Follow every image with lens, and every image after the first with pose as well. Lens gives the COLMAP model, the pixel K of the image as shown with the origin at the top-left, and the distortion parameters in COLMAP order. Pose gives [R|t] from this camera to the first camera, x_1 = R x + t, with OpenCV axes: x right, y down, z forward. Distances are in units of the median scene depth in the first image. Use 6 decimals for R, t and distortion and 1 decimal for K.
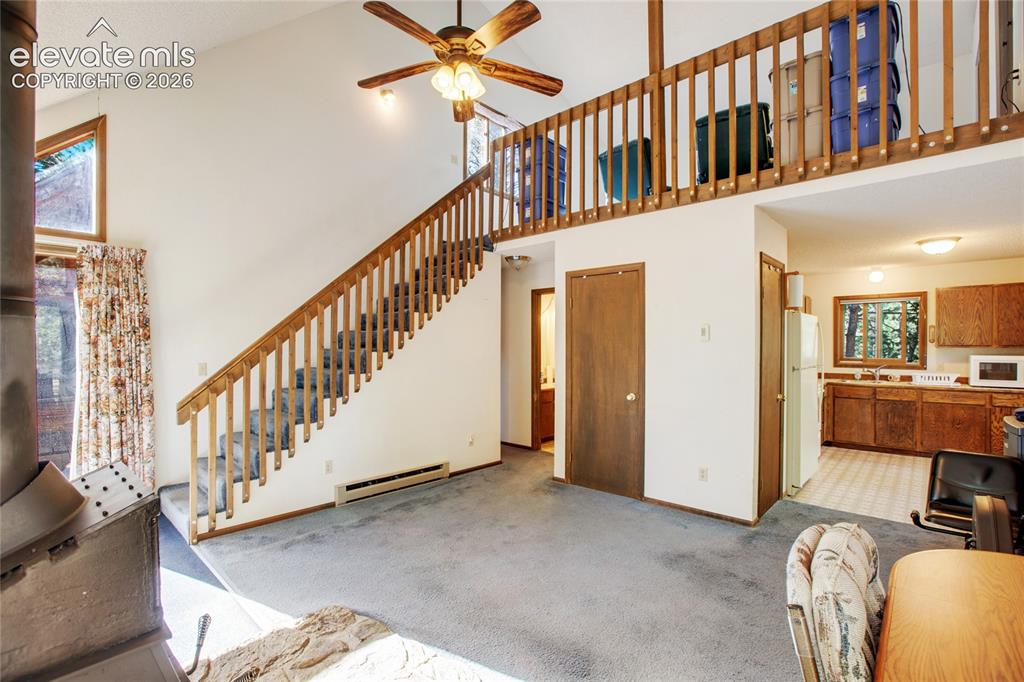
lens RADIAL K [[464.8, 0, 510.1], [0, 464.8, 348.4], [0, 0, 1]] dist [-0.043417, 0.011555]
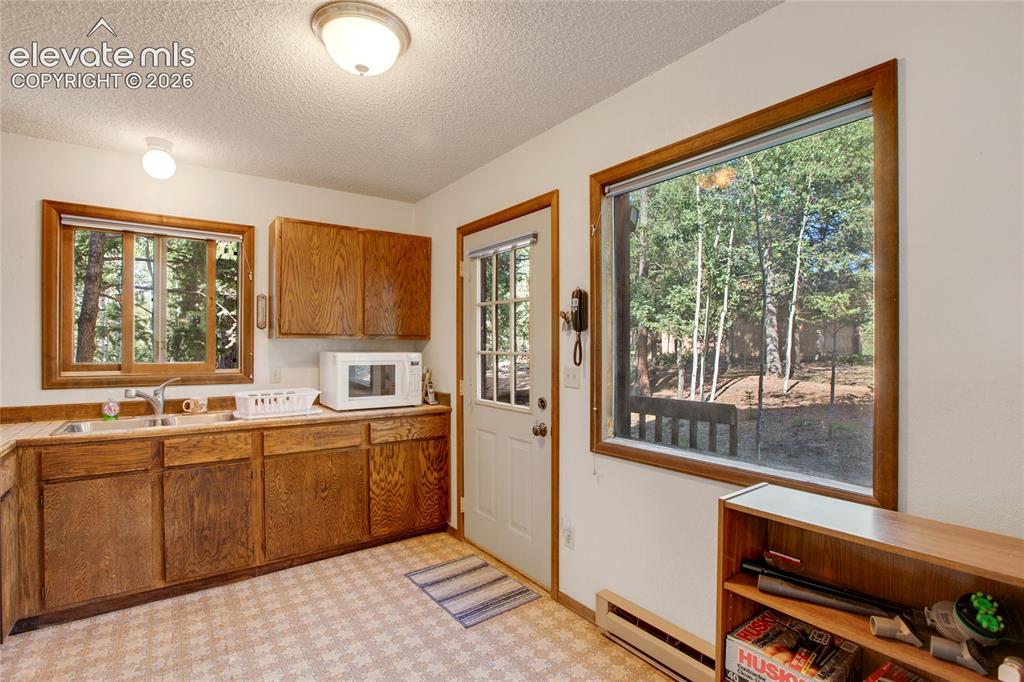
lens RADIAL K [[487.6, 0, 507.8], [0, 487.6, 348.8], [0, 0, 1]] dist [-0.050738, 0.019450]
pose [[0.196098, -0.003753, 0.980577, 0.476025], [0.002976, 0.999990, 0.003232, 0.009207], [-0.980580, 0.002284, 0.196107, 0.647259]]
